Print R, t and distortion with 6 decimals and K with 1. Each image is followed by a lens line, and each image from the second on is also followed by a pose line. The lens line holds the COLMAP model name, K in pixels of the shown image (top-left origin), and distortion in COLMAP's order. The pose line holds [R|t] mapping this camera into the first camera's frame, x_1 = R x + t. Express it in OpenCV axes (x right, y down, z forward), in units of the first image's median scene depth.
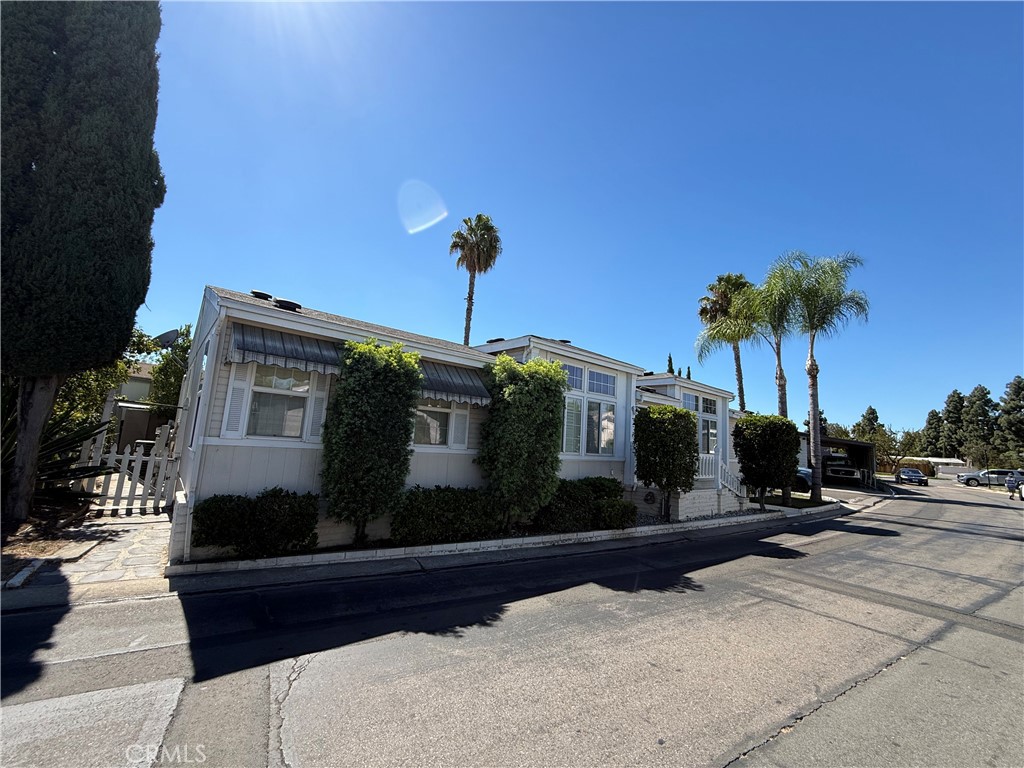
lens RADIAL K [[420.2, 0, 512.0], [0, 420.2, 384.0], [0, 0, 1]] dist [-0.000499, 0.000066]
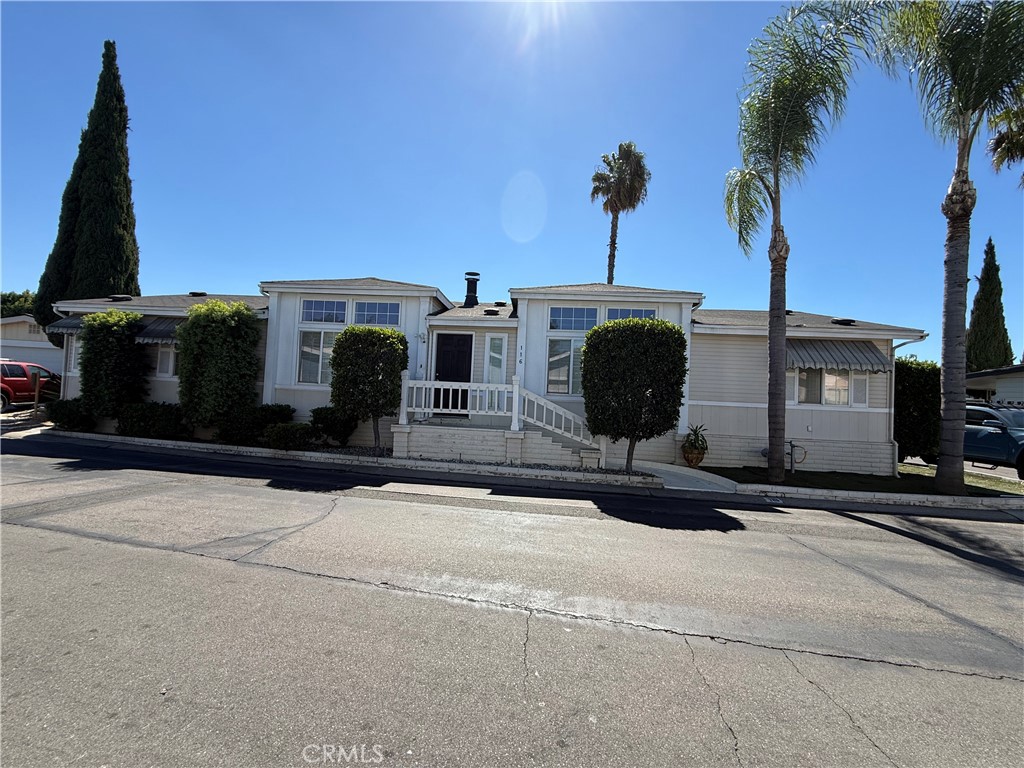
lens RADIAL K [[409.4, 0, 512.0], [0, 409.4, 384.0], [0, 0, 1]] dist [-0.008238, 0.000334]
pose [[0.705316, -0.046100, -0.707392, 1.013232], [0.096977, 0.994776, 0.031863, 0.149160], [0.702228, -0.091074, 0.706103, 0.507875]]
